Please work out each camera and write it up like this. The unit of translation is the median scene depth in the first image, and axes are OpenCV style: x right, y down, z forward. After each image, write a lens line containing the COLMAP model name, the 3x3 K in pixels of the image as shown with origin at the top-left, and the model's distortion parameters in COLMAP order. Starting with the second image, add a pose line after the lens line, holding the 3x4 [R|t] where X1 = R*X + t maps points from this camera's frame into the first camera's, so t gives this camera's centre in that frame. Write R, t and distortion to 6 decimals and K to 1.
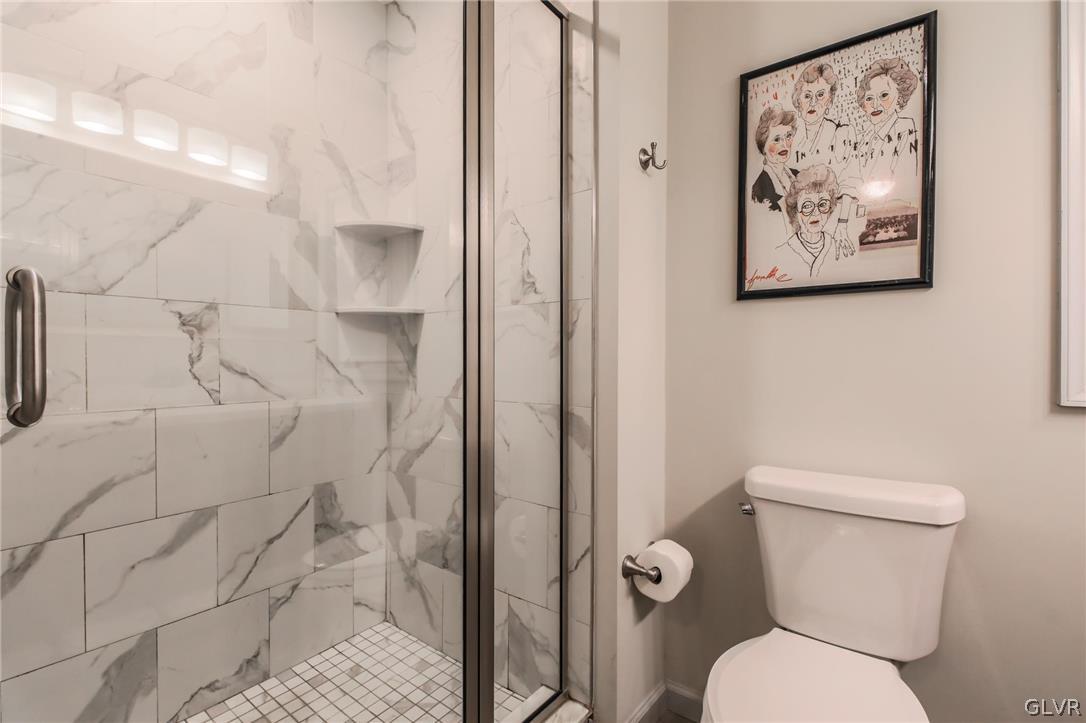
lens RADIAL K [[492.9, 0, 536.2], [0, 492.9, 358.4], [0, 0, 1]] dist [0.018771, -0.010770]
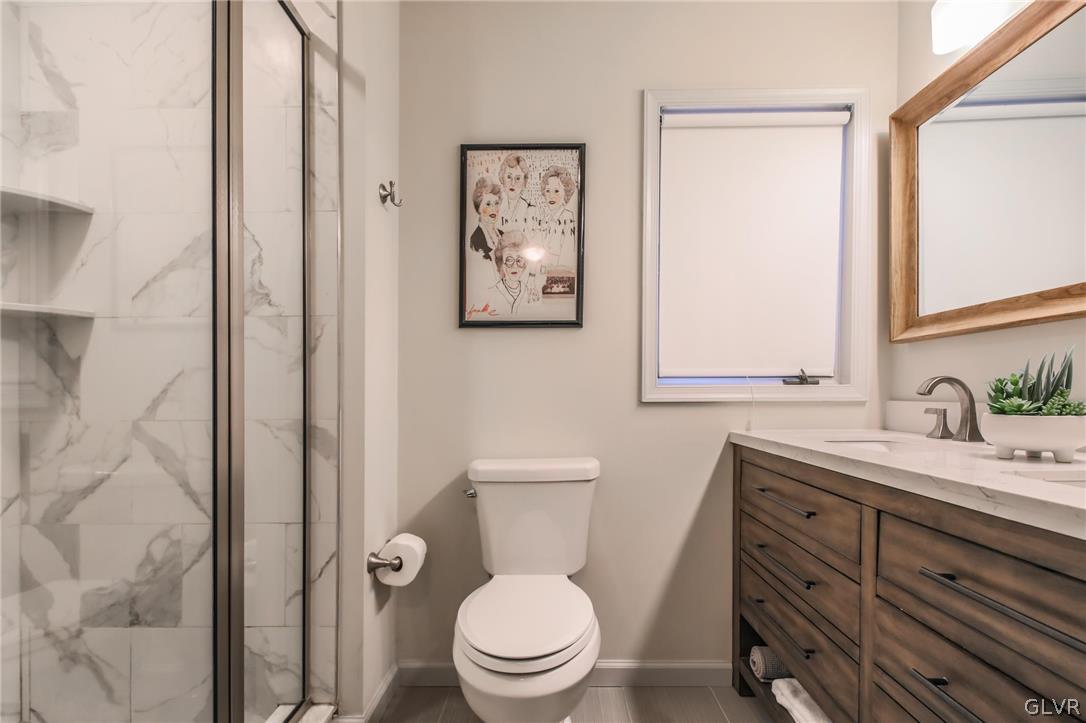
lens RADIAL K [[478.6, 0, 542.1], [0, 478.6, 397.2], [0, 0, 1]] dist [0.016259, -0.007215]
pose [[0.802302, -0.015283, 0.596722, -0.146588], [0.005573, 0.999820, 0.018114, 0.035542], [-0.596892, -0.011208, 0.802244, -0.083431]]
